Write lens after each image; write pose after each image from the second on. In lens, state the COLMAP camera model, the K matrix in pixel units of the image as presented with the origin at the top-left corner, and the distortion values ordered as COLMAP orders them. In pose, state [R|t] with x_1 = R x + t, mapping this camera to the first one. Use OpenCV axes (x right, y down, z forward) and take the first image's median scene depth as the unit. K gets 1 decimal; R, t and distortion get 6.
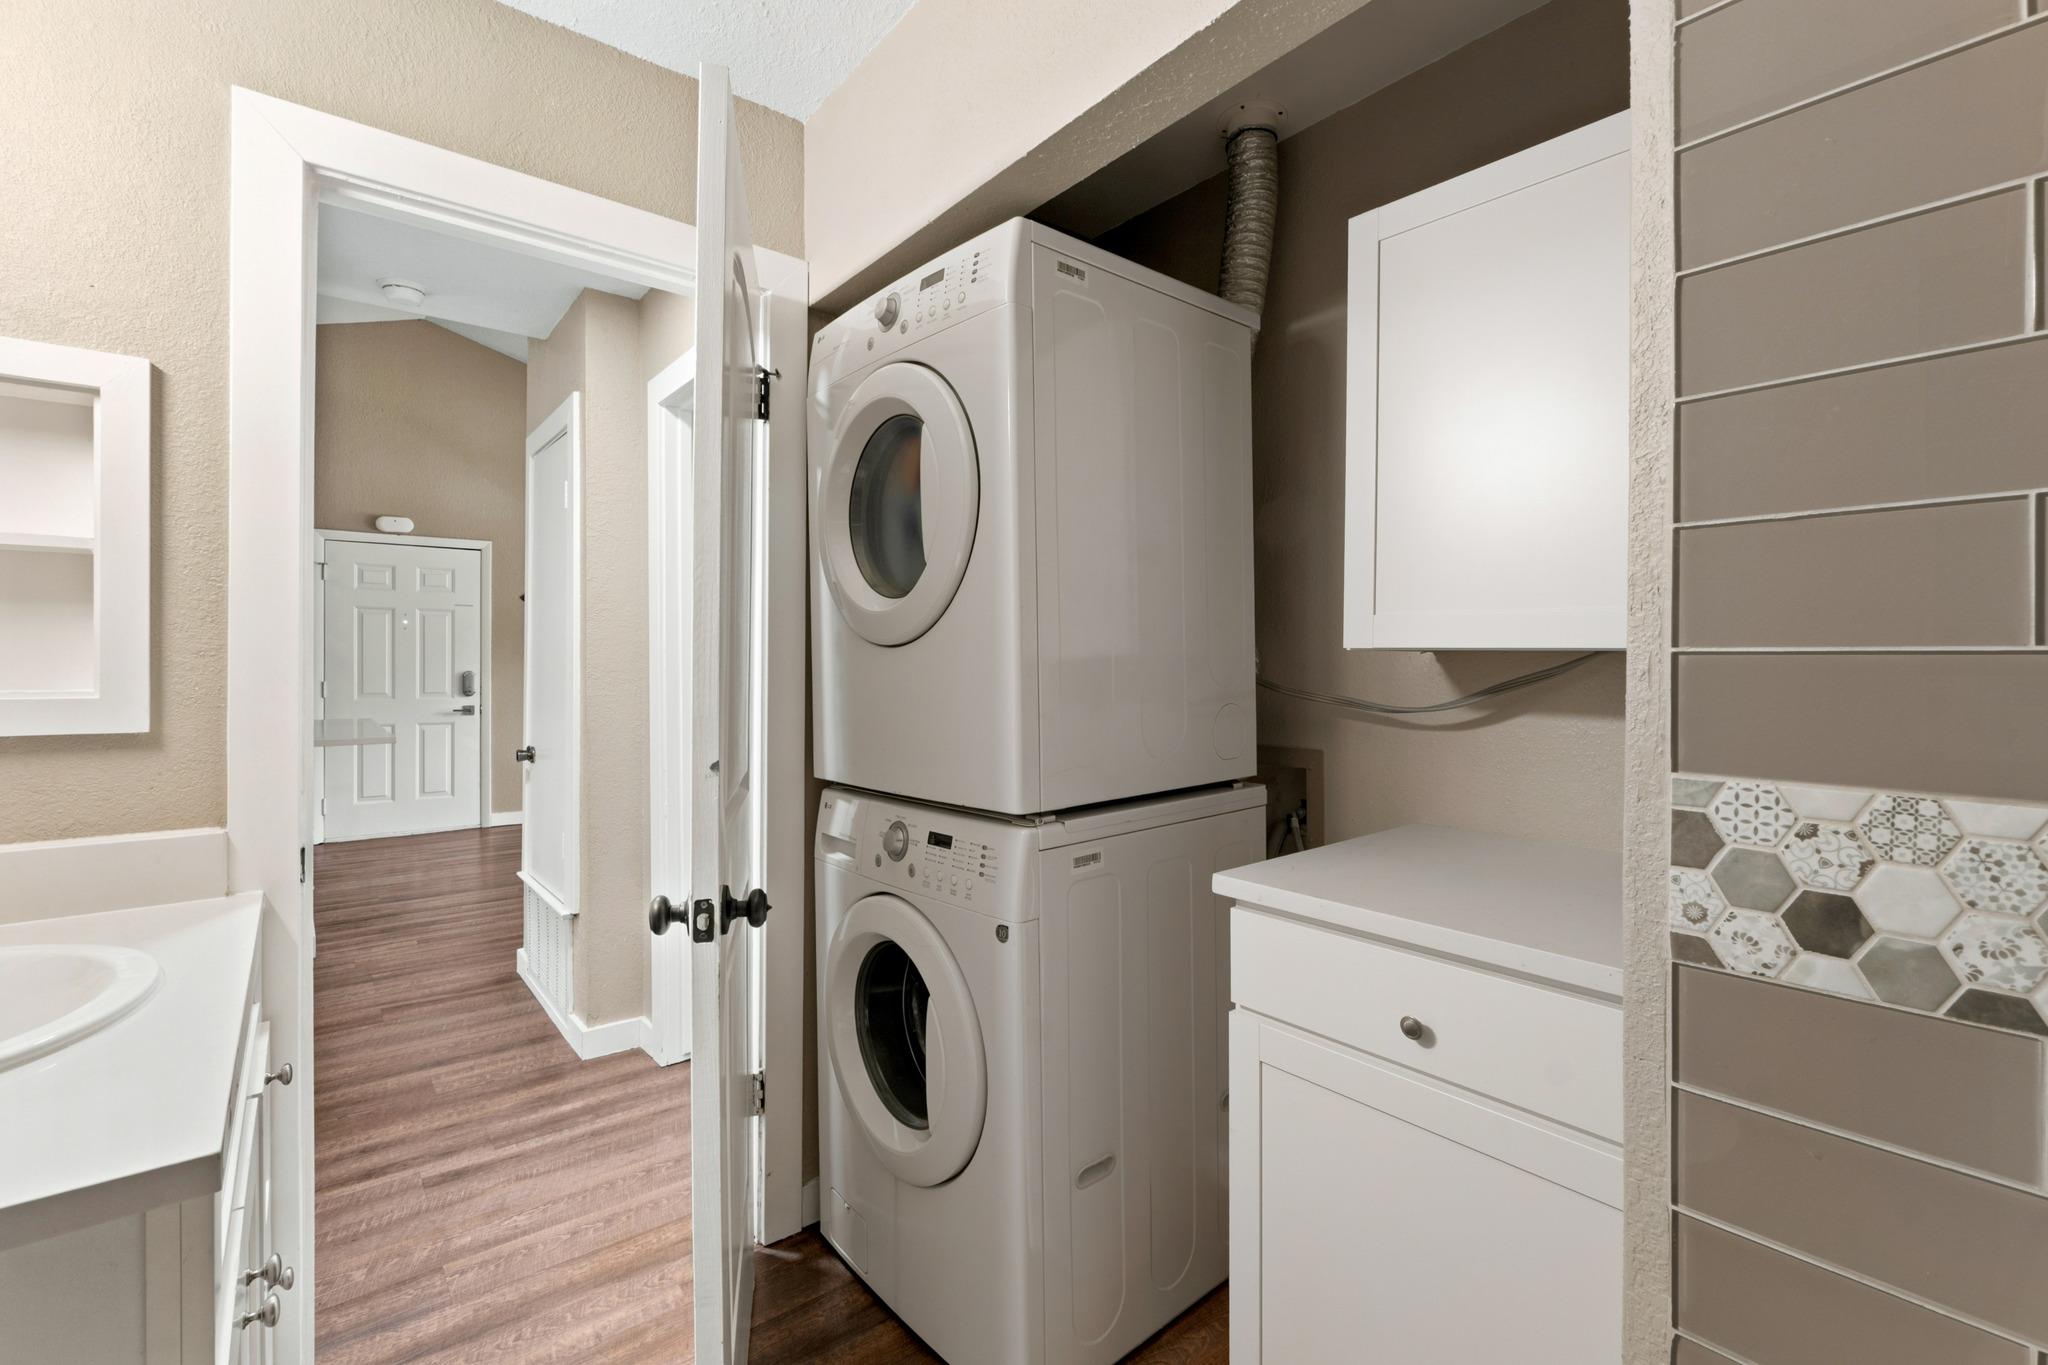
lens RADIAL K [[940.1, 0, 1023.6], [0, 940.1, 659.2], [0, 0, 1]] dist [-0.000816, -0.000496]
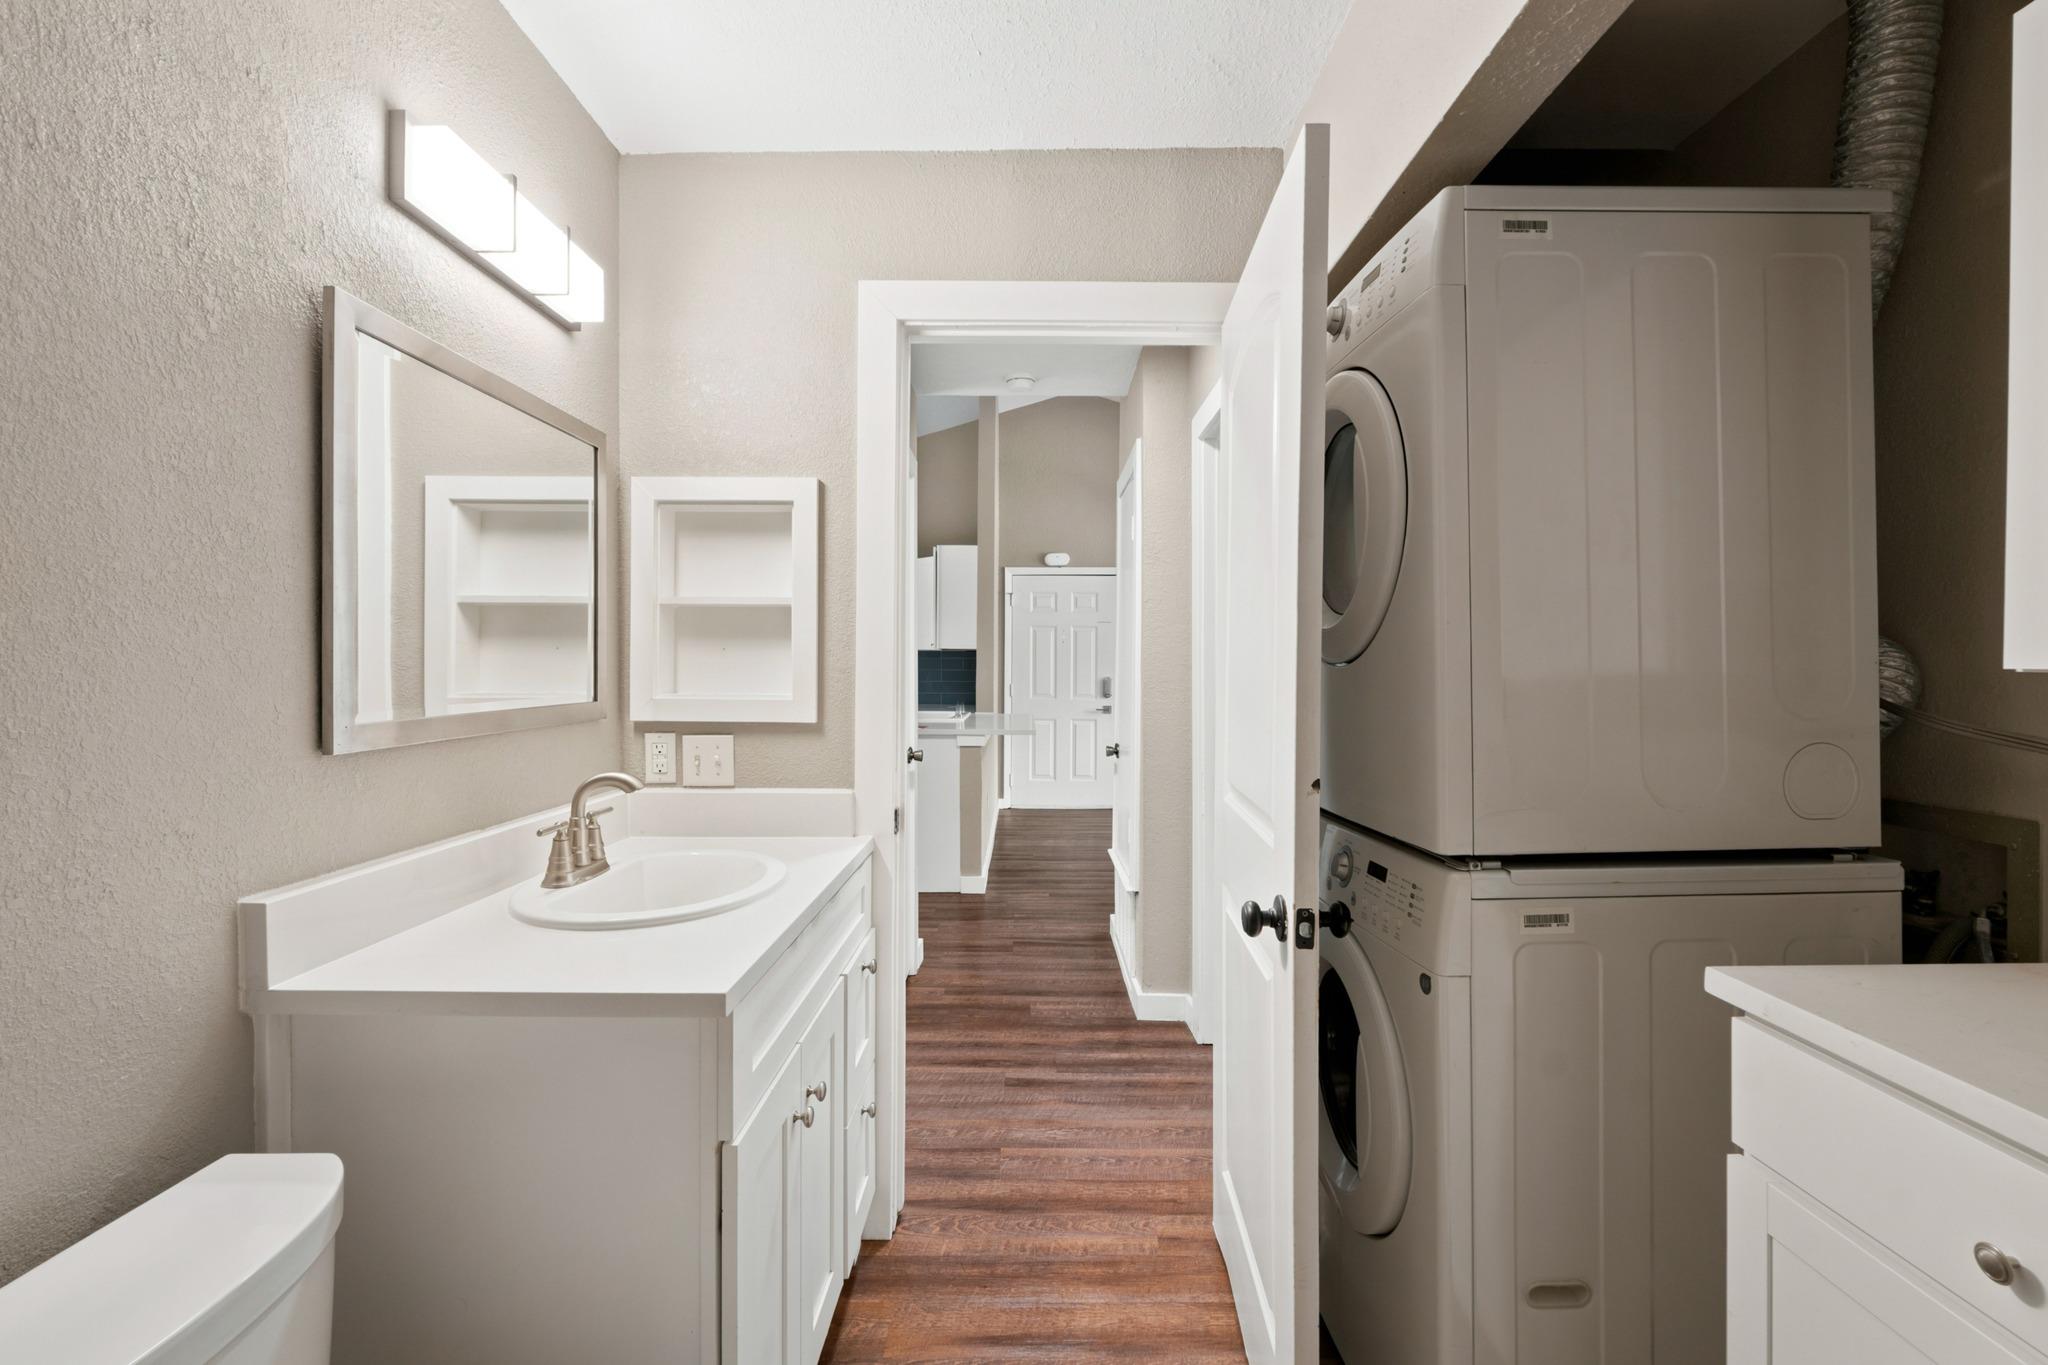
lens RADIAL K [[940.1, 0, 1023.6], [0, 940.1, 659.2], [0, 0, 1]] dist [-0.000816, -0.000496]
pose [[0.755957, -0.000953, -0.654620, 0.217856], [-0.000034, 0.999999, -0.001495, -0.015581], [0.654621, 0.001152, 0.755956, 0.047223]]
